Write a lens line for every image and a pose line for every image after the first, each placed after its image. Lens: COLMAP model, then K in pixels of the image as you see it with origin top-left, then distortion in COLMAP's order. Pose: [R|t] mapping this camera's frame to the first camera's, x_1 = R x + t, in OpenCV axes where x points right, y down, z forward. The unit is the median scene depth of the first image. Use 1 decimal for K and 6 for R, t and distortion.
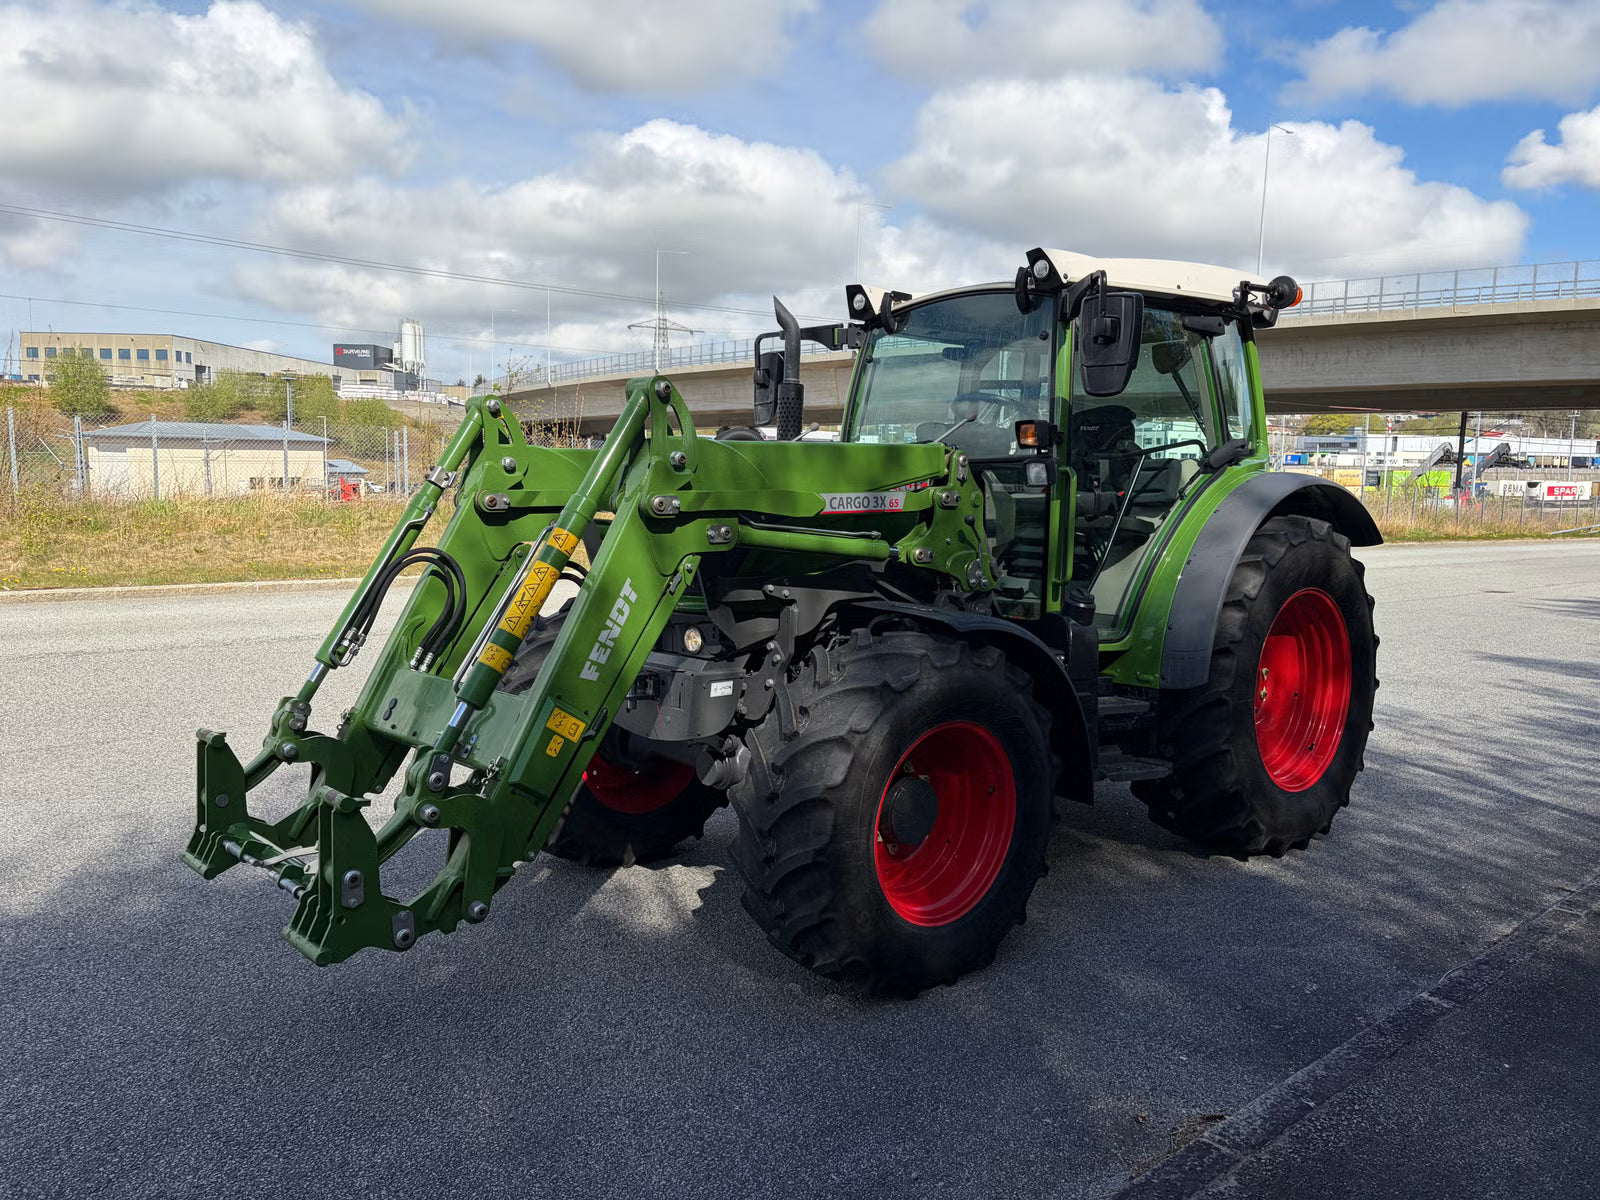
lens RADIAL K [[1210.7, 0, 807.2], [0, 1210.7, 610.1], [0, 0, 1]] dist [0.051224, -0.050062]
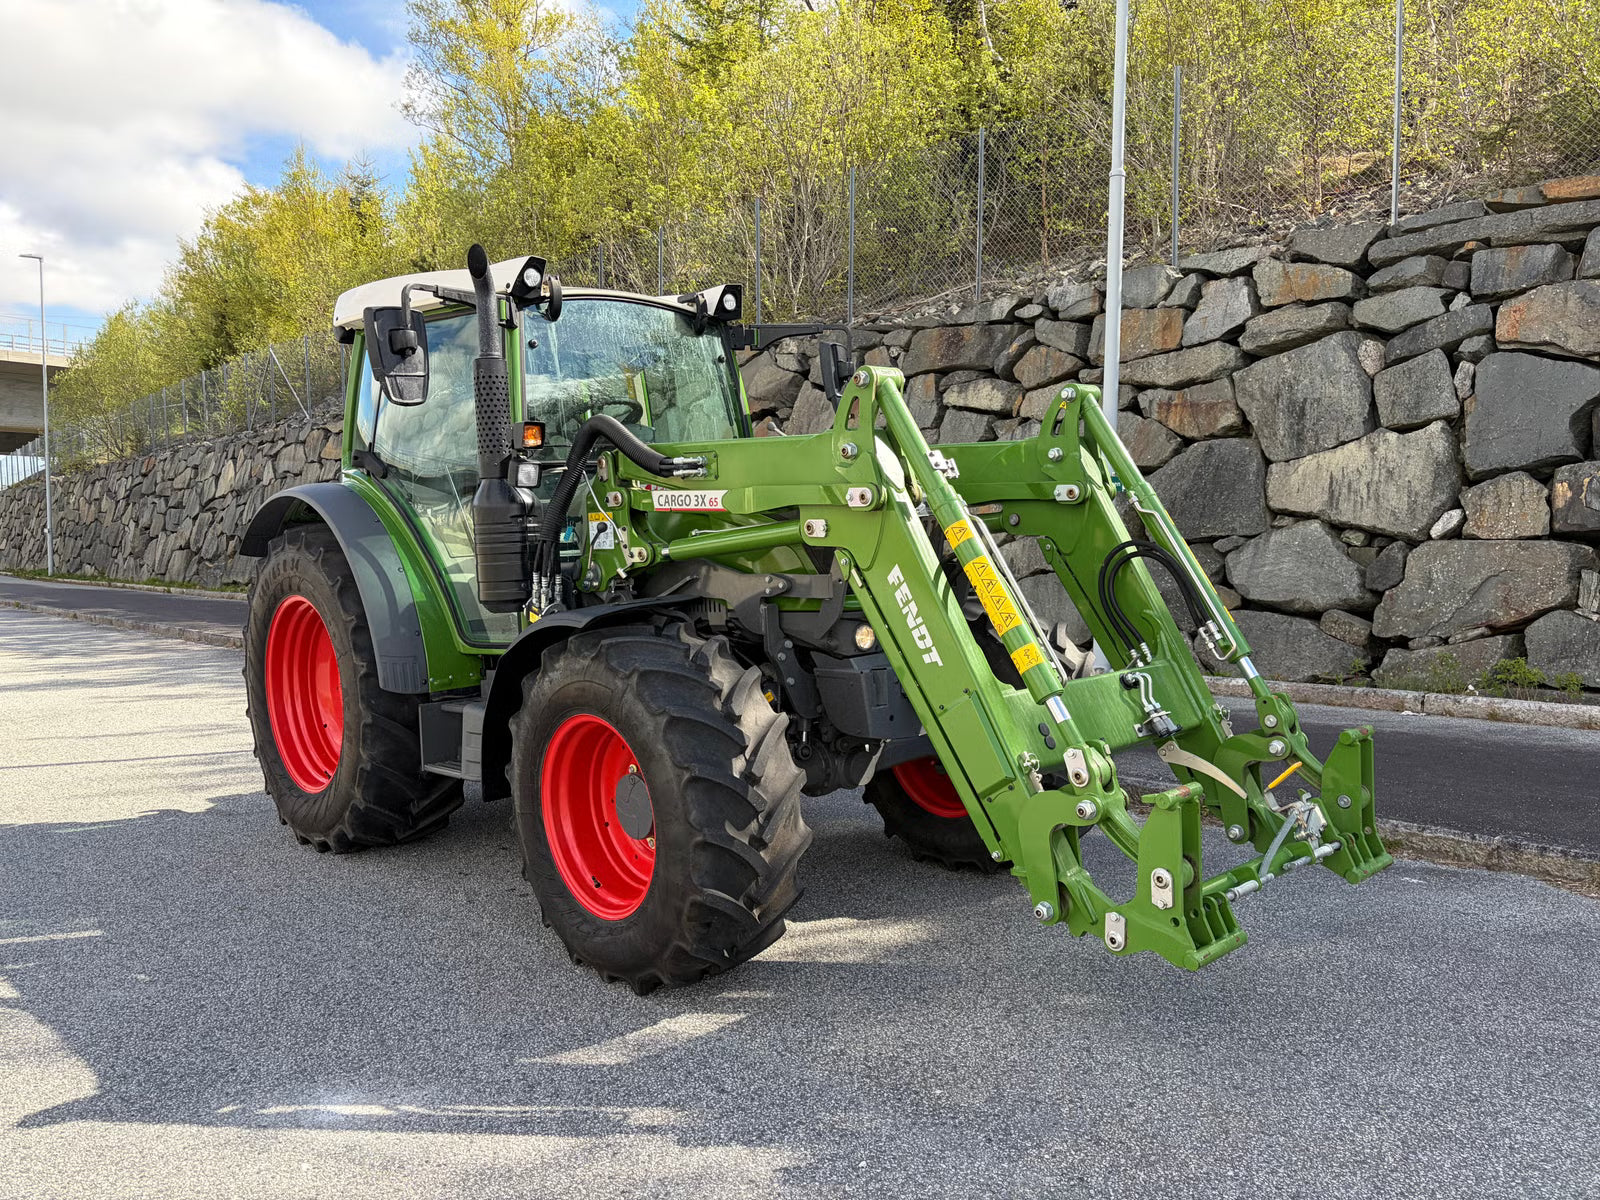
lens RADIAL K [[1208.0, 0, 803.1], [0, 1208.0, 603.4], [0, 0, 1]] dist [0.060242, -0.062559]
pose [[-0.015356, -0.084420, 0.996312, -0.063748], [0.118343, 0.989272, 0.085648, -0.005596], [-0.992854, 0.119222, -0.005201, 0.062822]]
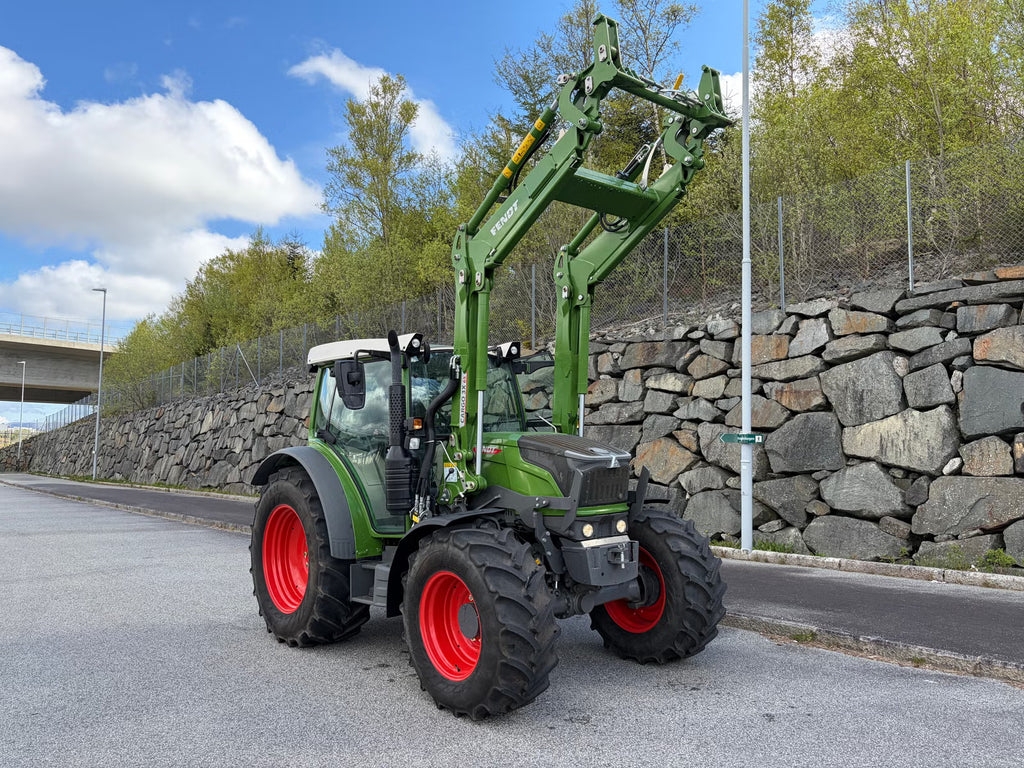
lens RADIAL K [[773.7, 0, 512.4], [0, 773.7, 388.4], [0, 0, 1]] dist [0.056995, -0.059974]
pose [[0.033712, 0.056785, 0.997817, -0.075682], [0.110831, 0.992014, -0.060199, -0.008372], [-0.993267, 0.112618, 0.027149, 0.065382]]
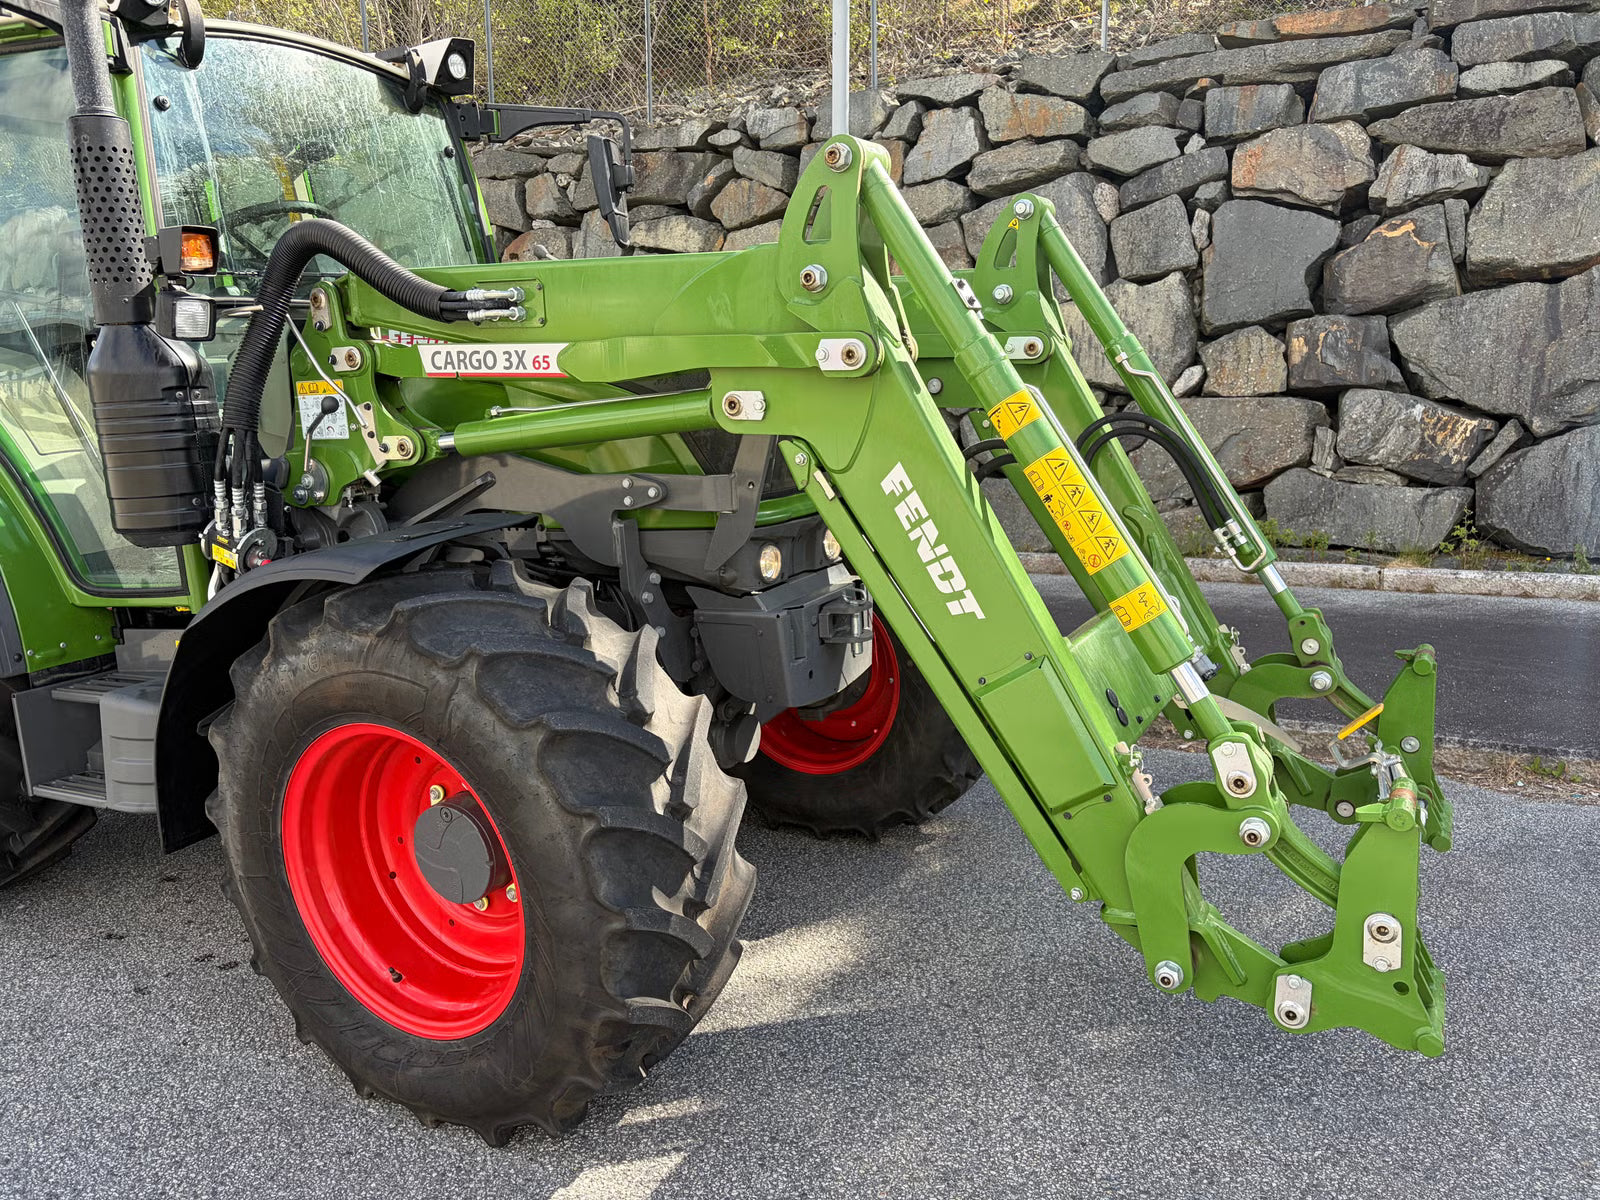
lens RADIAL K [[1208.4, 0, 802.7], [0, 1208.4, 606.7], [0, 0, 1]] dist [0.048794, -0.055476]
pose [[-0.329665, -0.188248, 0.925140, -0.044569], [0.116895, 0.964240, 0.237858, -0.006598], [-0.936833, 0.186557, -0.295872, 0.070524]]
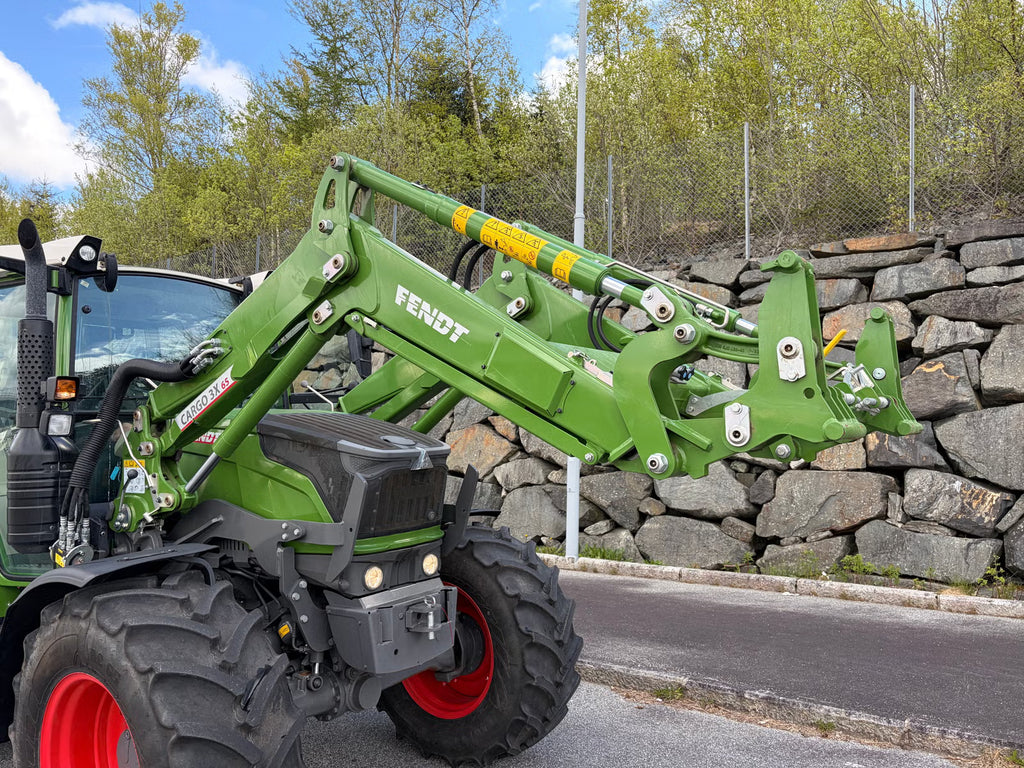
lens RADIAL K [[773.7, 0, 512.4], [0, 773.7, 388.4], [0, 0, 1]] dist [0.056995, -0.059974]
pose [[-0.216214, 0.040595, 0.975502, -0.047282], [0.096409, 0.995140, -0.020044, -0.007400], [-0.971574, 0.089714, -0.219077, 0.062964]]
